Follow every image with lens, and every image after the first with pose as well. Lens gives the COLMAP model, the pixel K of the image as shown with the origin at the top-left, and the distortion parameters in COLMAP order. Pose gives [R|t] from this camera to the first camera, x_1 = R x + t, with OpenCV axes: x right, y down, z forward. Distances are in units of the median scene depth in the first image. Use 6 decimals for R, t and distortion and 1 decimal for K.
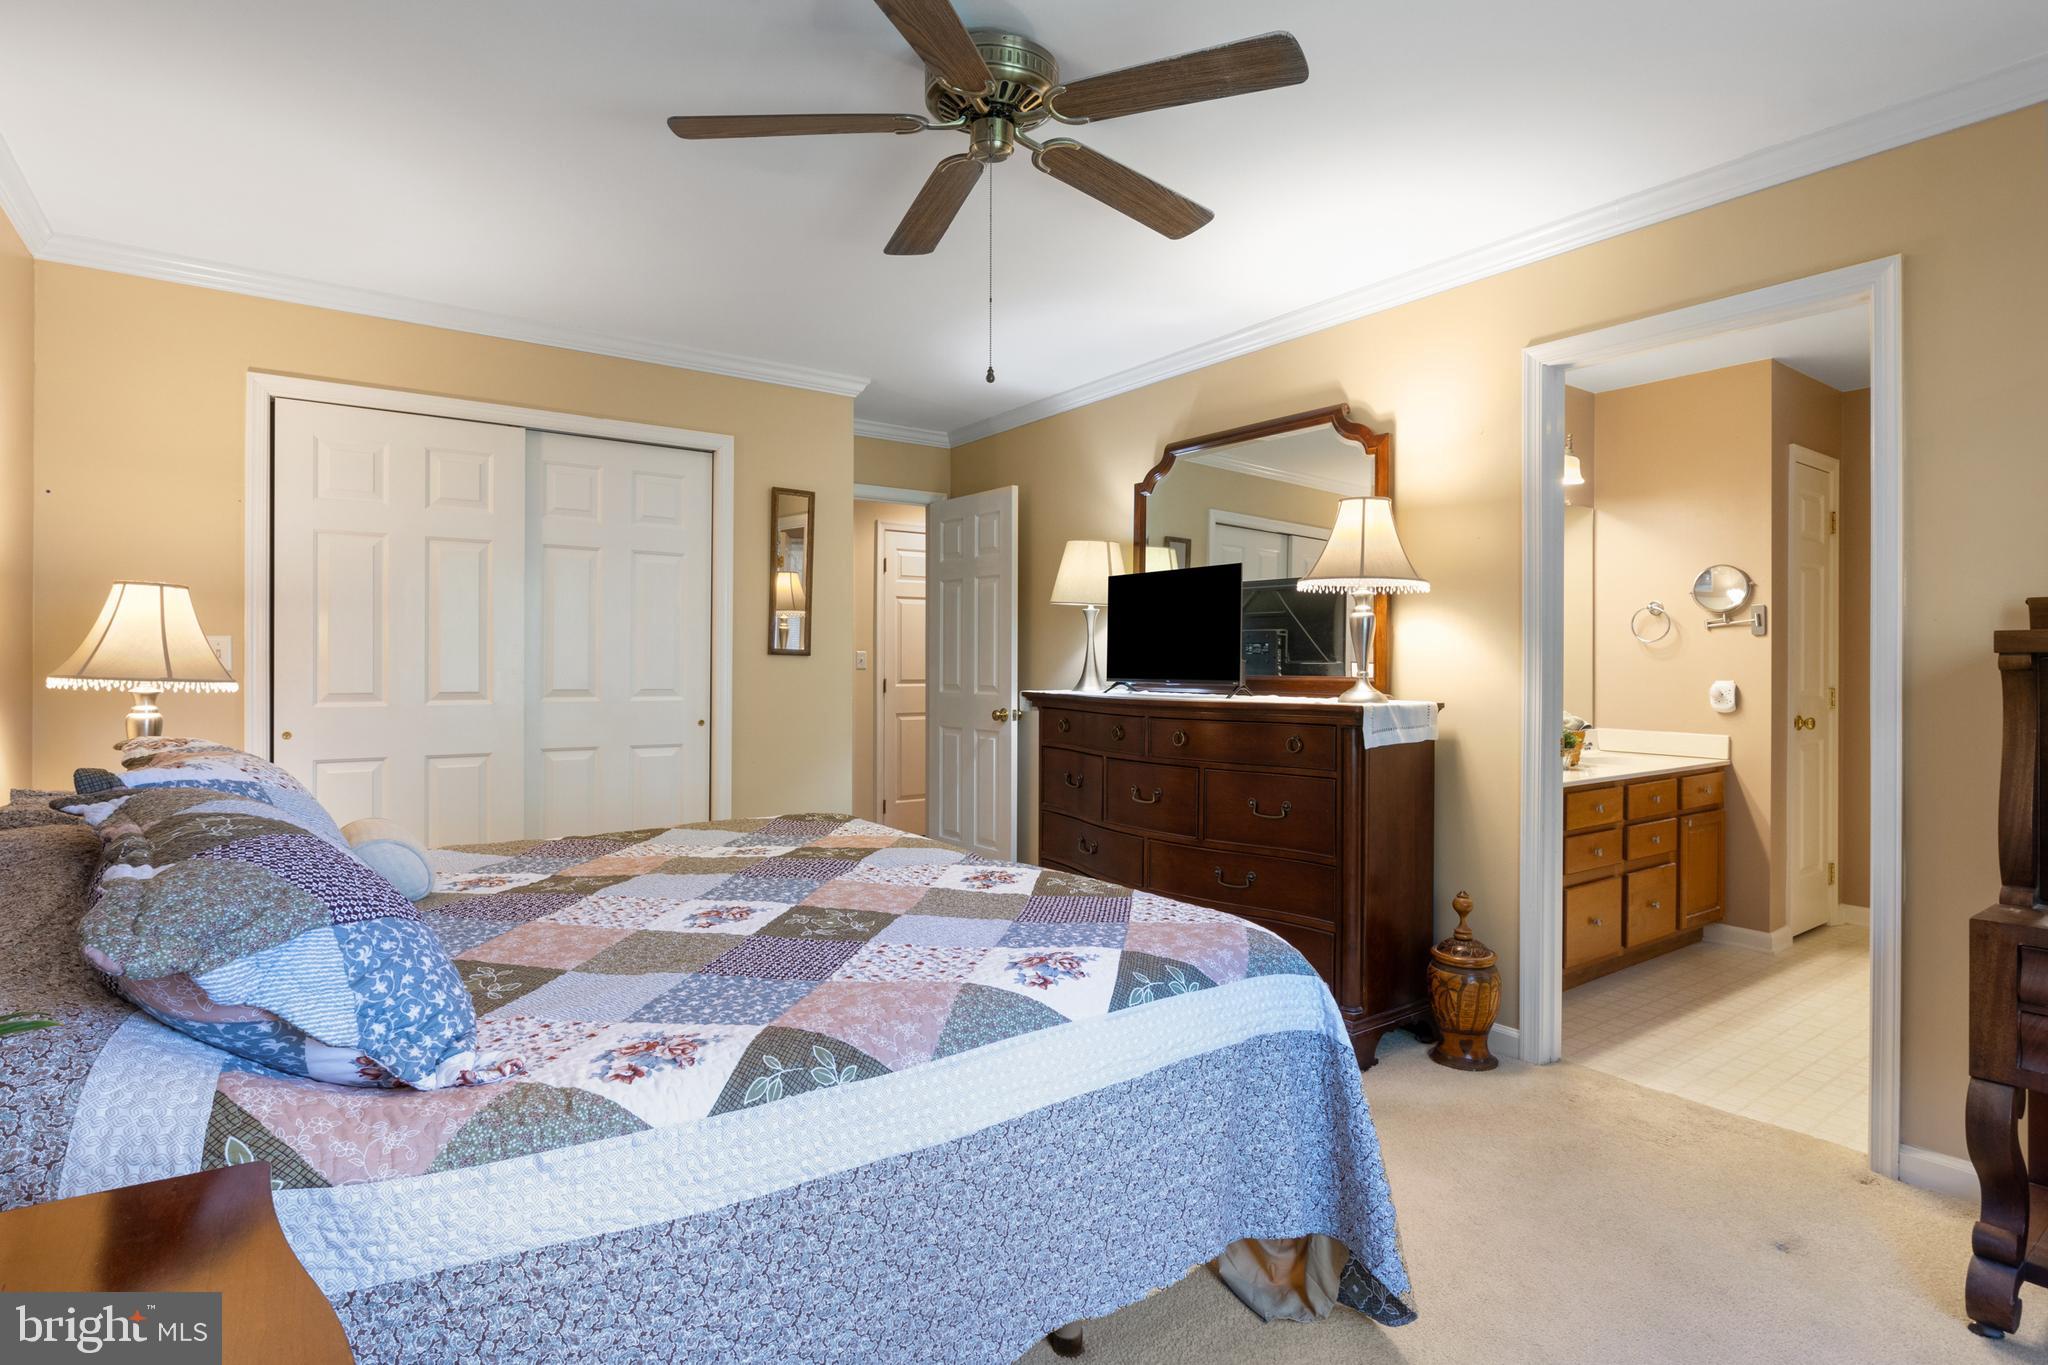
lens RADIAL K [[1026.4, 0, 1010.7], [0, 1026.4, 674.3], [0, 0, 1]] dist [-0.008746, -0.000321]
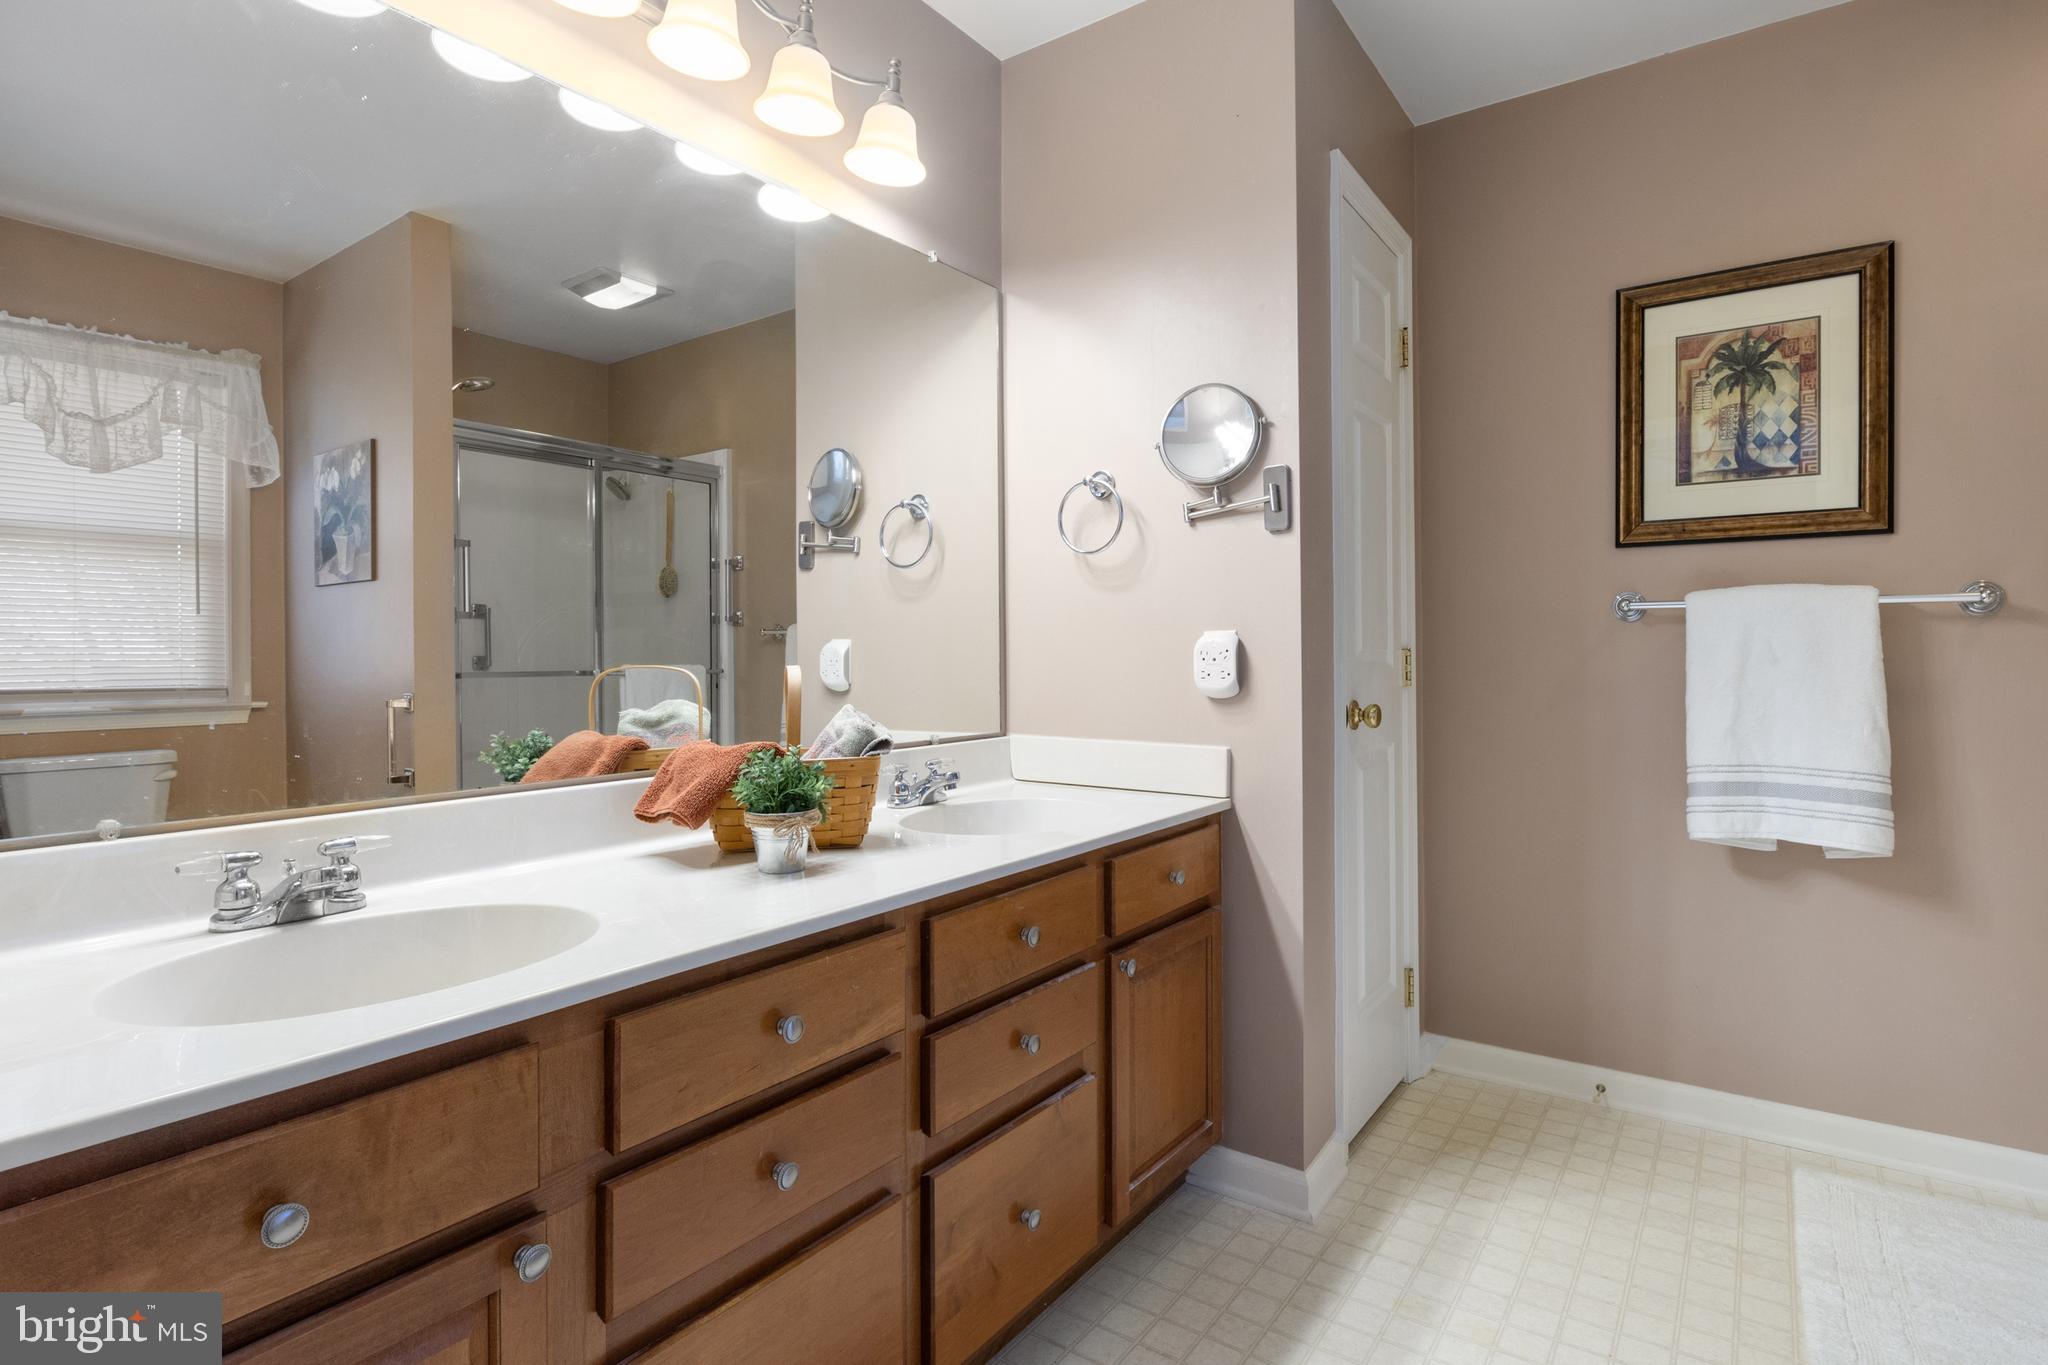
lens RADIAL K [[1026.4, 0, 1032.8], [0, 1026.4, 668.2], [0, 0, 1]] dist [-0.008746, -0.000321]
pose [[0.942354, -0.011743, 0.334412, 0.465286], [0.011785, 0.999929, 0.001903, 0.022021], [-0.334410, 0.002147, 0.942425, 0.590678]]
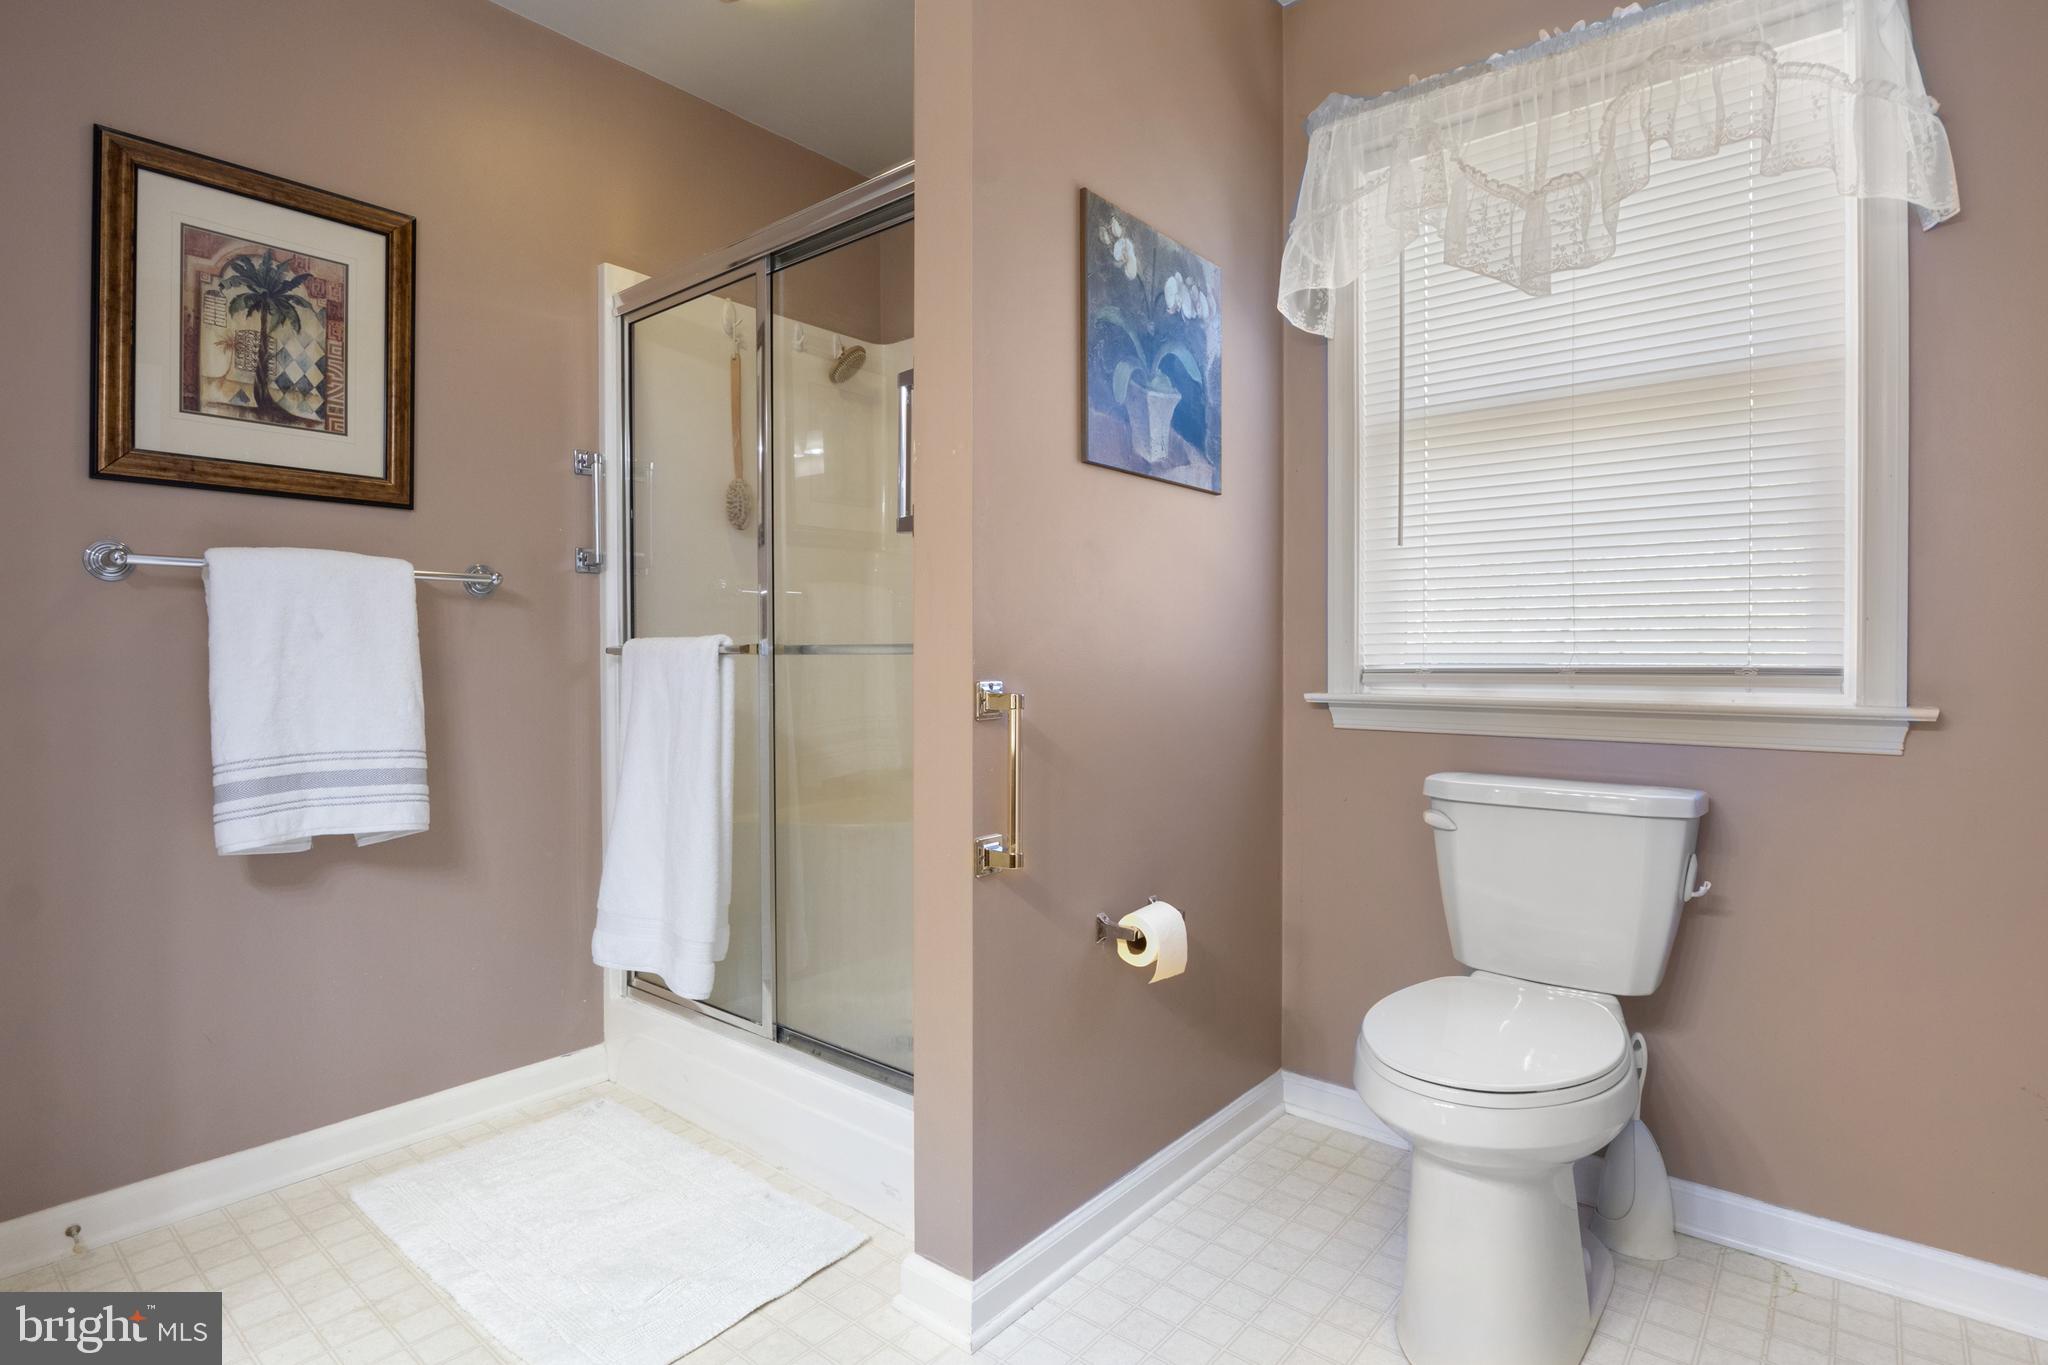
lens RADIAL K [[1026.4, 0, 1023.7], [0, 1026.4, 666.1], [0, 0, 1]] dist [-0.008746, -0.000321]
pose [[-0.255408, -0.015065, 0.966716, 0.466711], [0.011923, 0.999753, 0.018729, 0.032812], [-0.966760, 0.016310, -0.255165, 0.758895]]
